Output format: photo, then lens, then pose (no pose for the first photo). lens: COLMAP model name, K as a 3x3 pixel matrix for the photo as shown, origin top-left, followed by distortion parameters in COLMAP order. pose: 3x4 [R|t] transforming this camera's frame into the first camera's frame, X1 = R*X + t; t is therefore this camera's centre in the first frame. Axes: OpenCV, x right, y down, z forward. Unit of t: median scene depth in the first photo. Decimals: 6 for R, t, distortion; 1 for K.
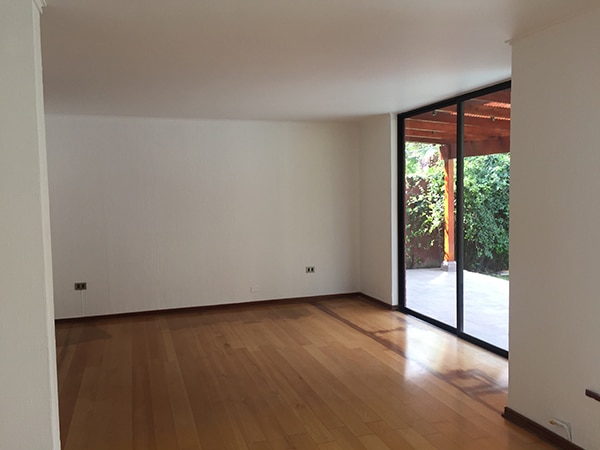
lens RADIAL K [[506.5, 0, 300.1], [0, 506.5, 224.8], [0, 0, 1]] dist [0.066332, -0.091035]
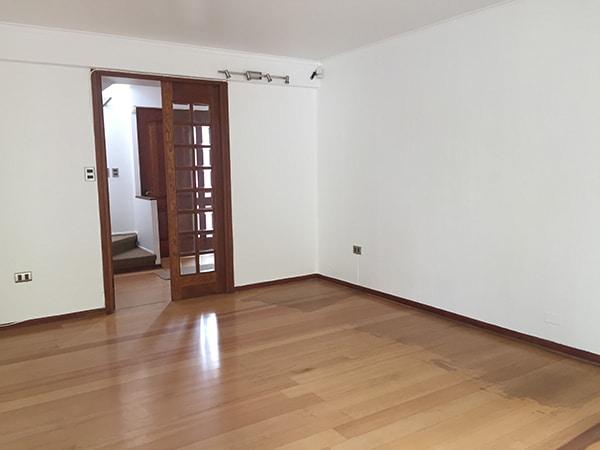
lens RADIAL K [[506.5, 0, 300.2], [0, 506.5, 225.8], [0, 0, 1]] dist [0.066332, -0.091035]
pose [[0.236952, 0.120396, -0.964032, 0.429917], [-0.043534, 0.992611, 0.113265, -0.017318], [0.970546, 0.015129, 0.240442, 0.786336]]
